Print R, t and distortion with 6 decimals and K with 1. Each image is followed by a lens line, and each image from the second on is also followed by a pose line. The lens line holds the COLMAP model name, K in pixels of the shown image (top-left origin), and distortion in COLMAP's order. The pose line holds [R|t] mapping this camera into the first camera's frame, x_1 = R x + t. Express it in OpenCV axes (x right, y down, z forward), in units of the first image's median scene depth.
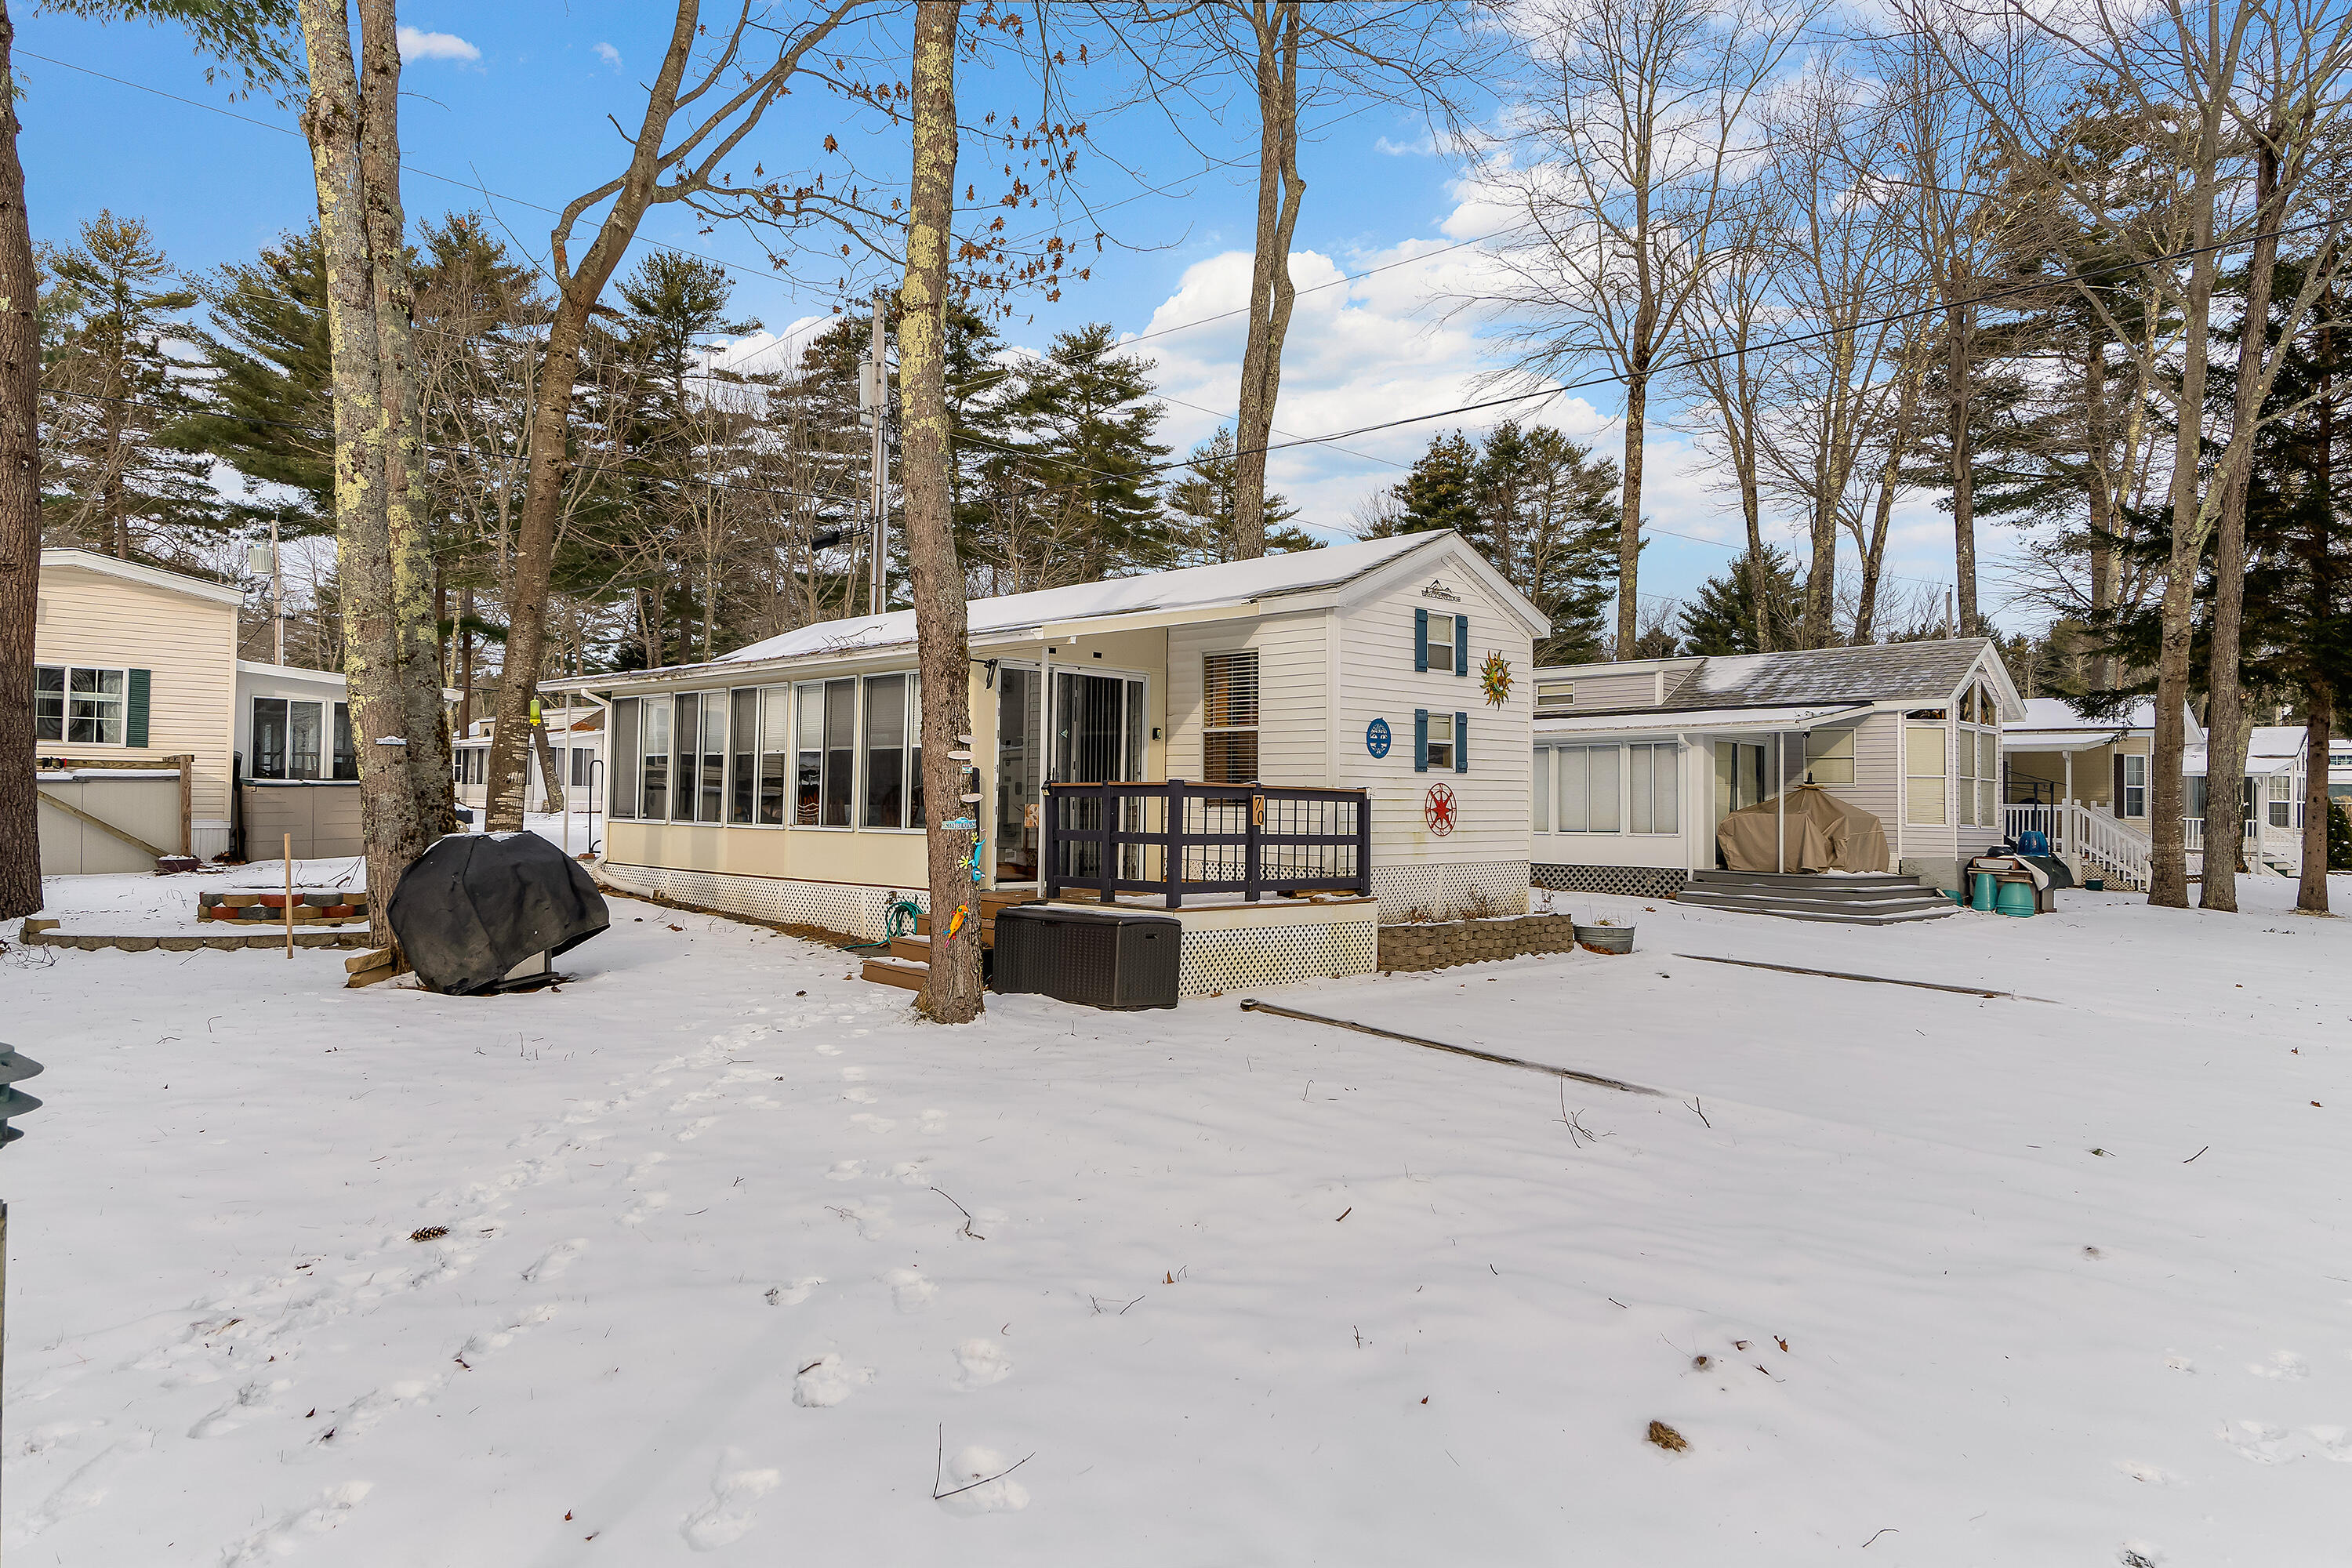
lens RADIAL K [[1385.6, 0, 1240.7], [0, 1385.6, 772.3], [0, 0, 1]] dist [0.047541, -0.000303]
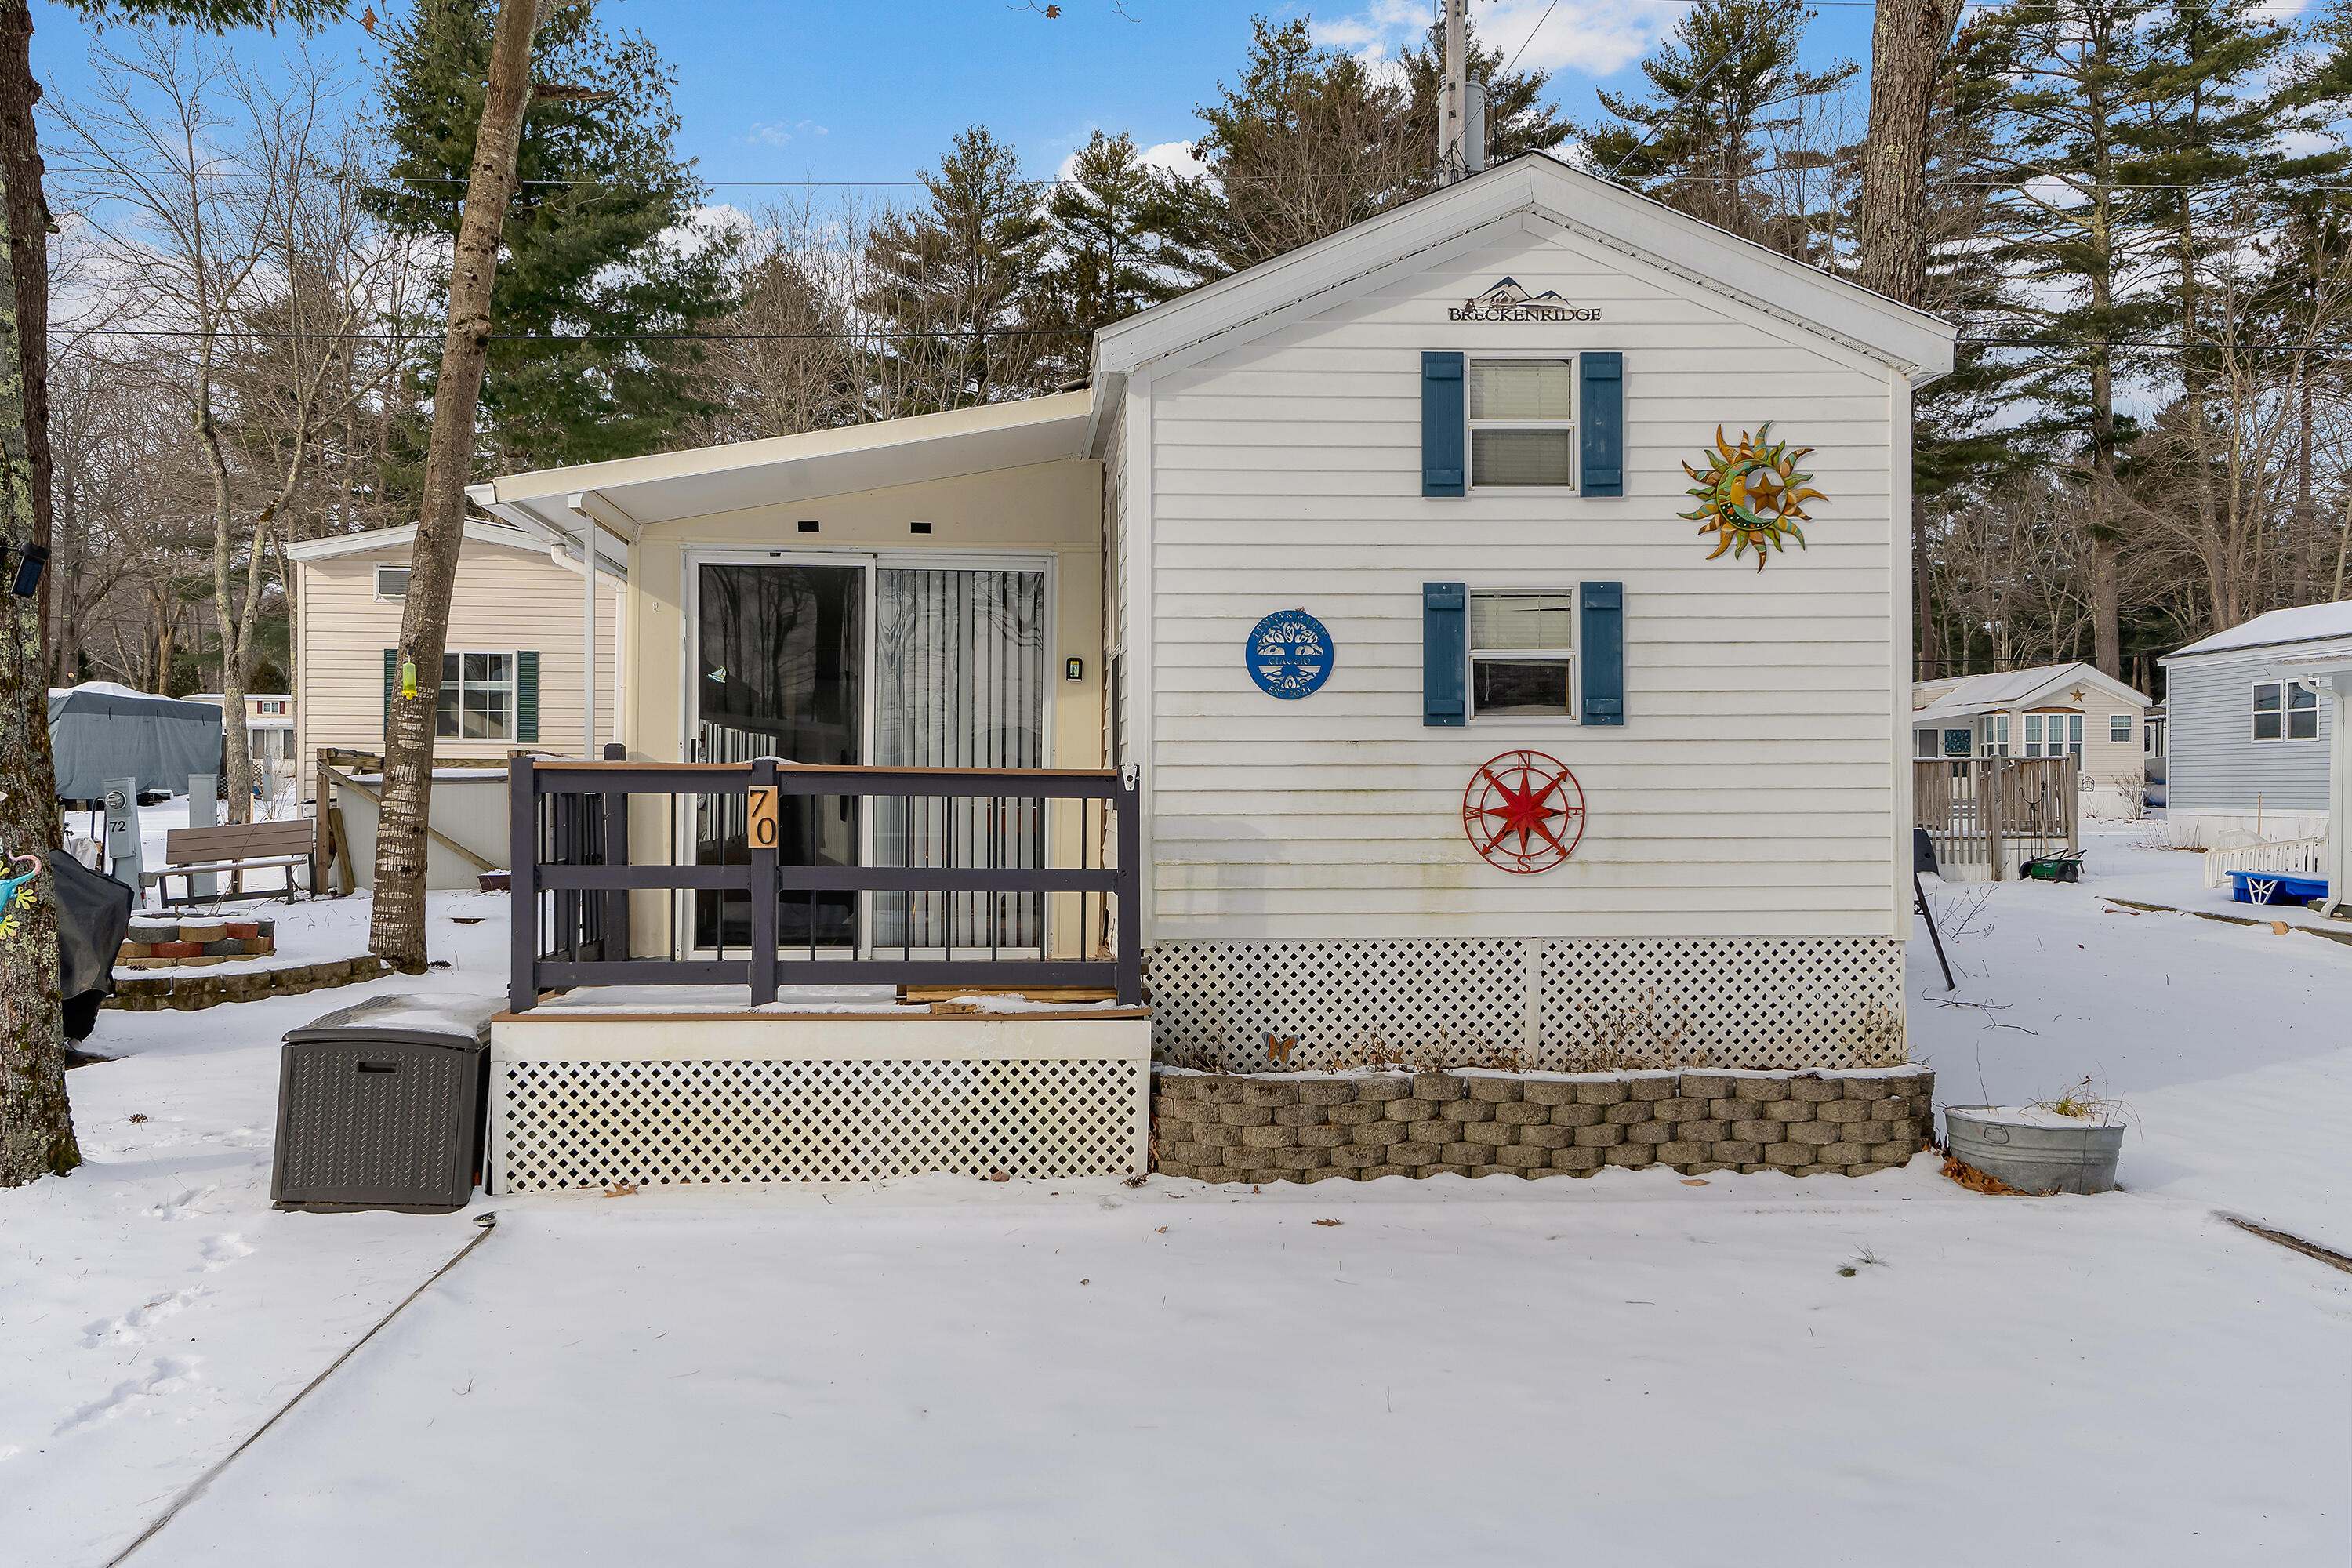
lens RADIAL K [[2052.4, 0, 1102.8], [0, 2052.4, 781.8], [0, 0, 1]] dist [0.084230, -0.001806]
pose [[0.760970, -0.014435, -0.648626, 0.456443], [0.023890, 0.999698, 0.005780, 0.010813], [0.648347, -0.019894, 0.761085, 0.425316]]
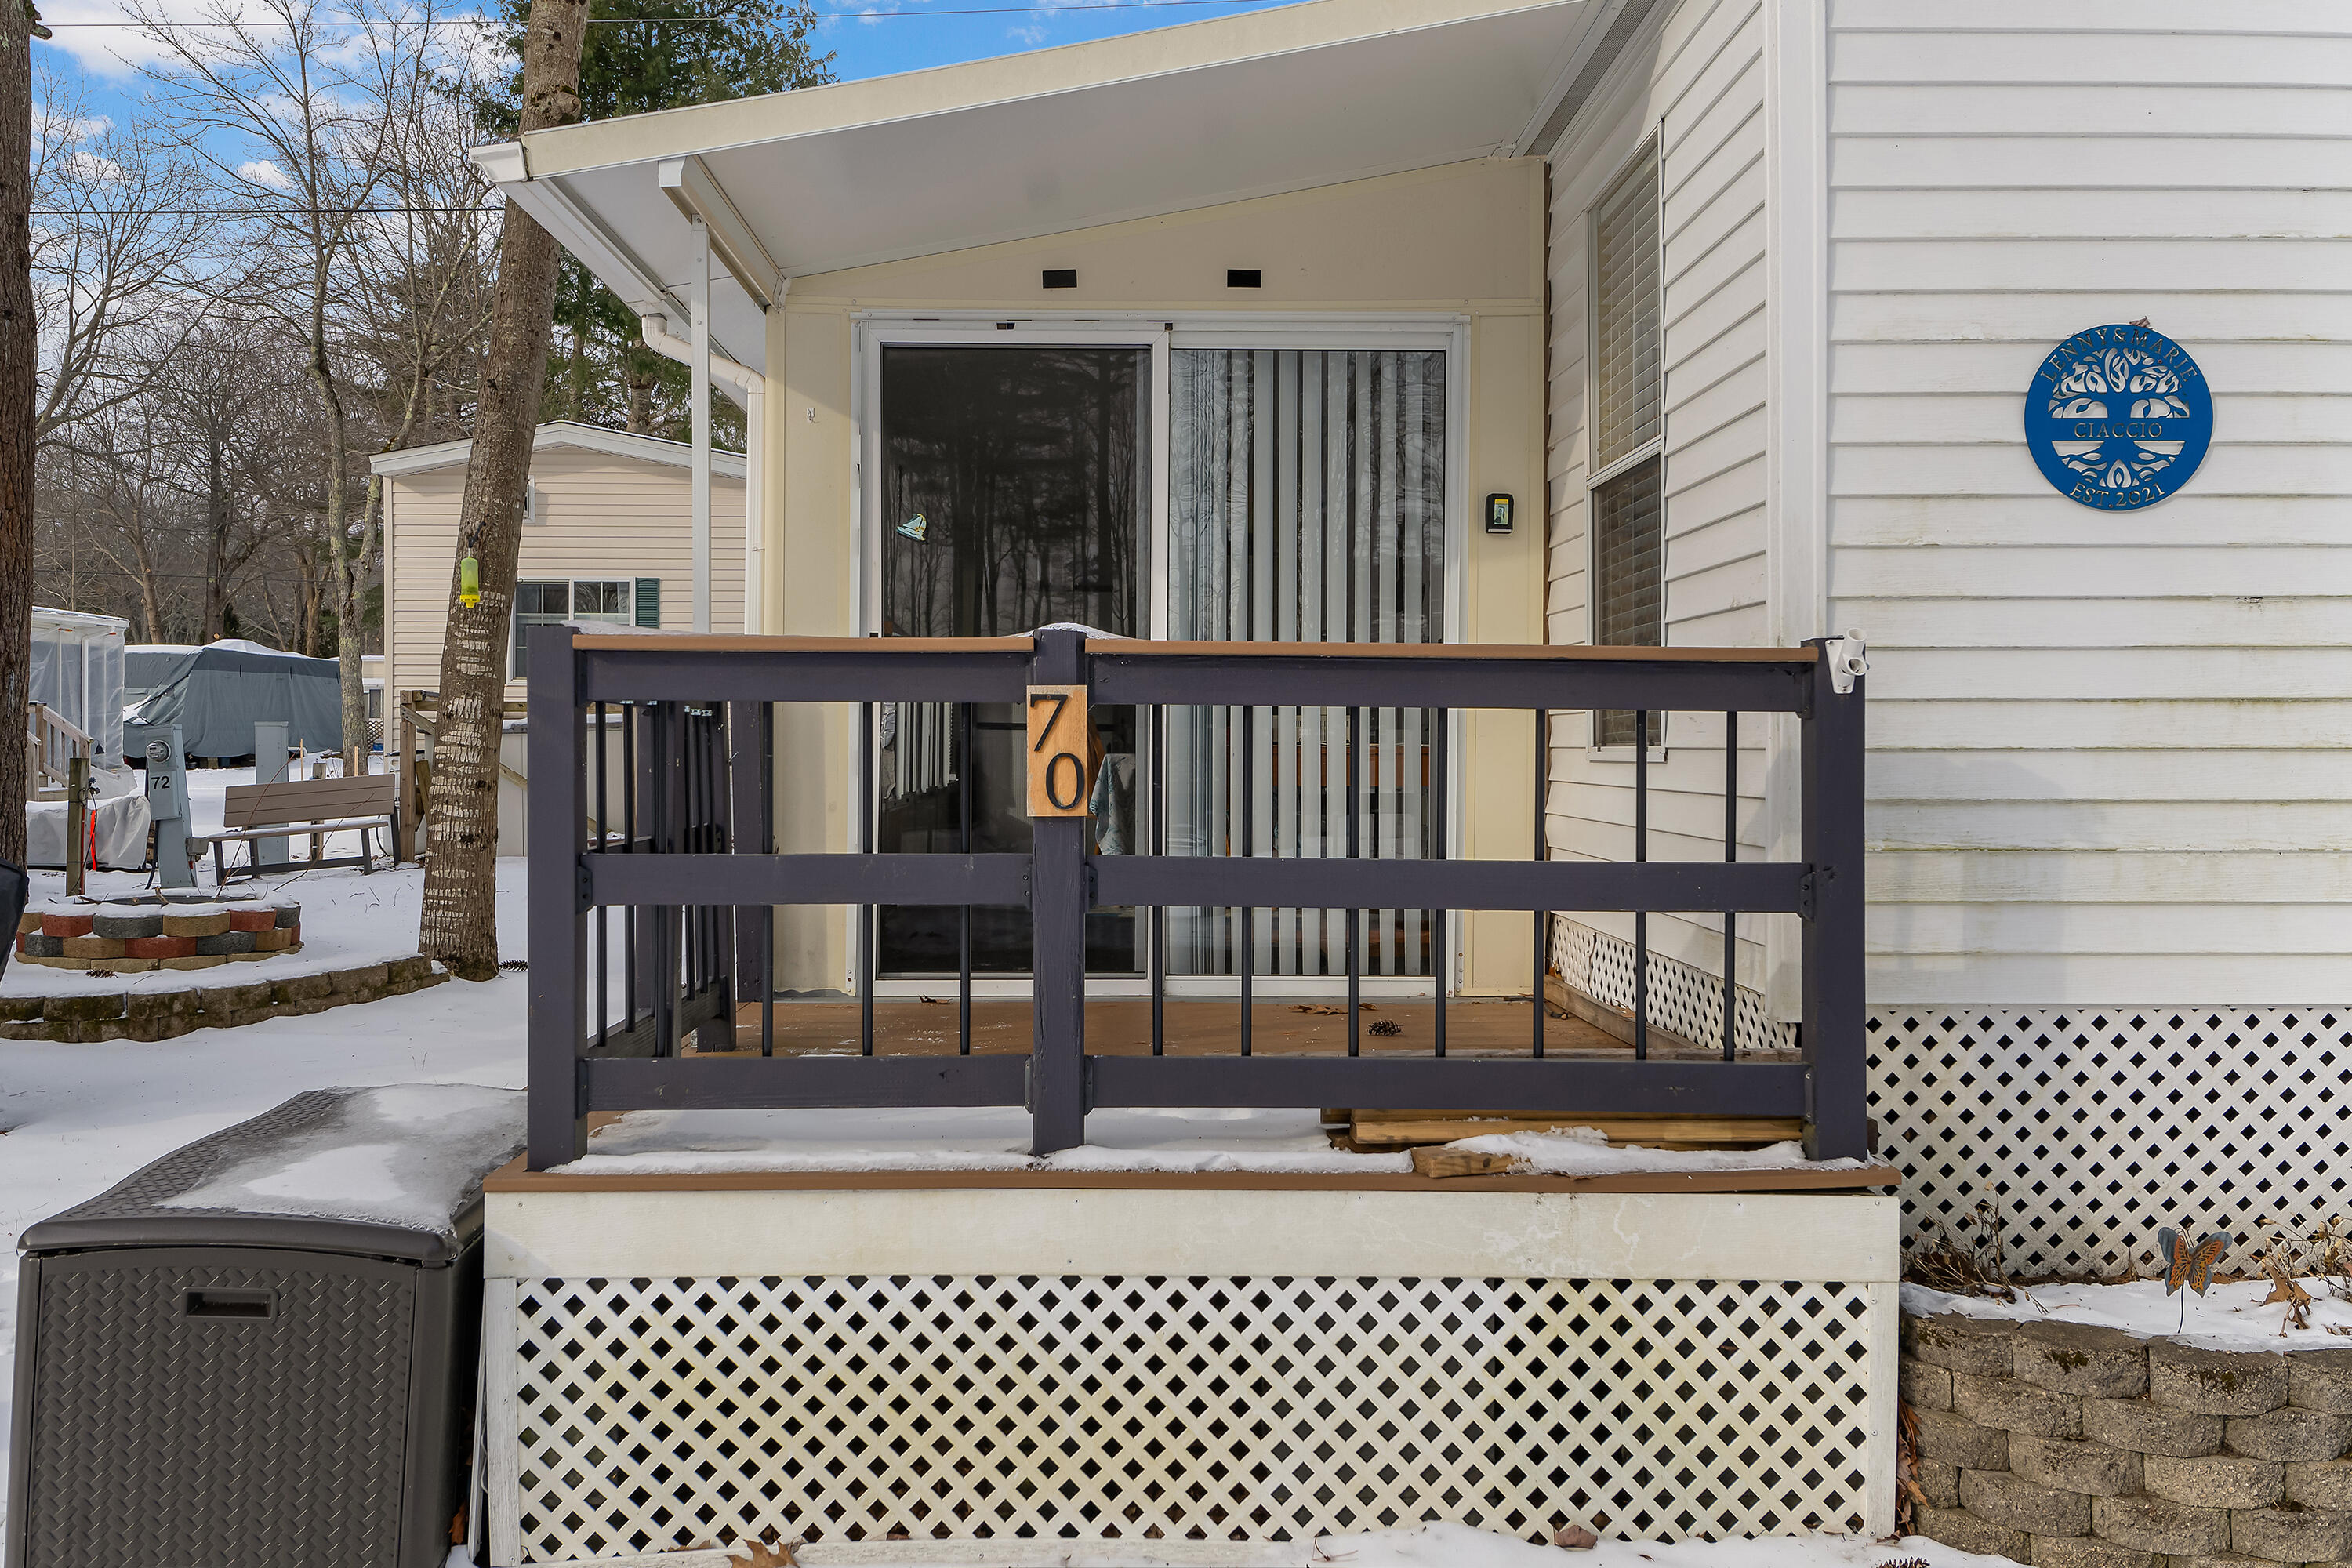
lens RADIAL K [[2052.4, 0, 1102.8], [0, 2052.4, 781.8], [0, 0, 1]] dist [0.084230, -0.001806]
pose [[0.719682, -0.001394, -0.694302, 0.200375], [0.025144, 0.999394, 0.024057, 0.019417], [0.693848, -0.034771, 0.719281, 0.613054]]
